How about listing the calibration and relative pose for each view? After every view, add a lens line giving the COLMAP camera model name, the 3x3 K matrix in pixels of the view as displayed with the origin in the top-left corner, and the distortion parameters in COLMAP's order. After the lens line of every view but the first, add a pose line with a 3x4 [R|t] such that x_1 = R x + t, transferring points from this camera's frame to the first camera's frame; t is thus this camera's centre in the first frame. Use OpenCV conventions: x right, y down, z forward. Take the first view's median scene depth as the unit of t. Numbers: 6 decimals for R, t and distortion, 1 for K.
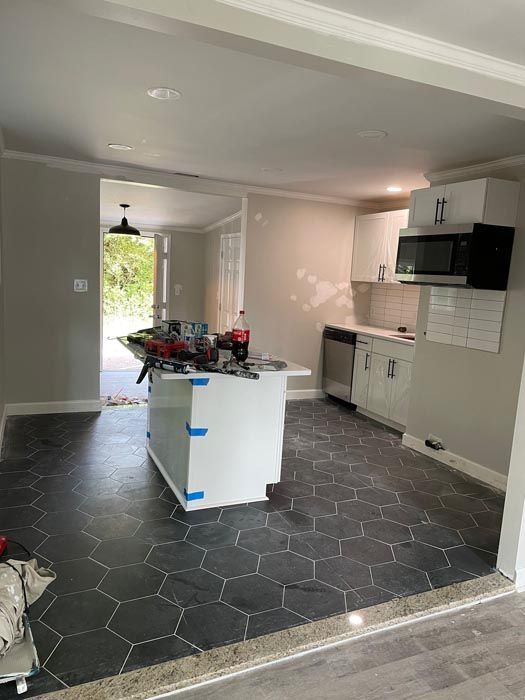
lens RADIAL K [[535.6, 0, 272.8], [0, 535.6, 351.4], [0, 0, 1]] dist [0.073799, -0.105168]
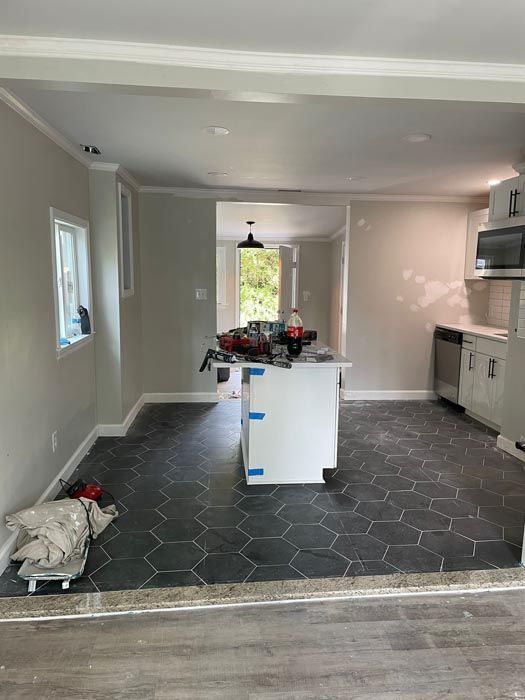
lens RADIAL K [[535.6, 0, 265.0], [0, 535.6, 346.7], [0, 0, 1]] dist [0.073799, -0.105168]
pose [[0.942299, -0.003180, -0.334757, 0.214823], [-0.004731, 0.999729, -0.022812, 0.023192], [0.334739, 0.023080, 0.942028, -0.062524]]
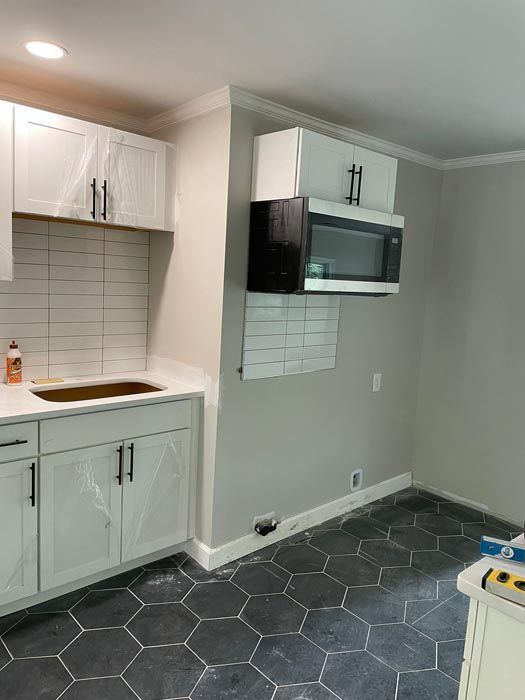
lens RADIAL K [[535.6, 0, 248.7], [0, 535.6, 341.6], [0, 0, 1]] dist [0.073799, -0.105168]
pose [[-0.285944, -0.194883, 0.938220, -0.318664], [0.065492, 0.972837, 0.222033, -0.229252], [-0.956006, 0.124935, -0.265414, 1.334605]]
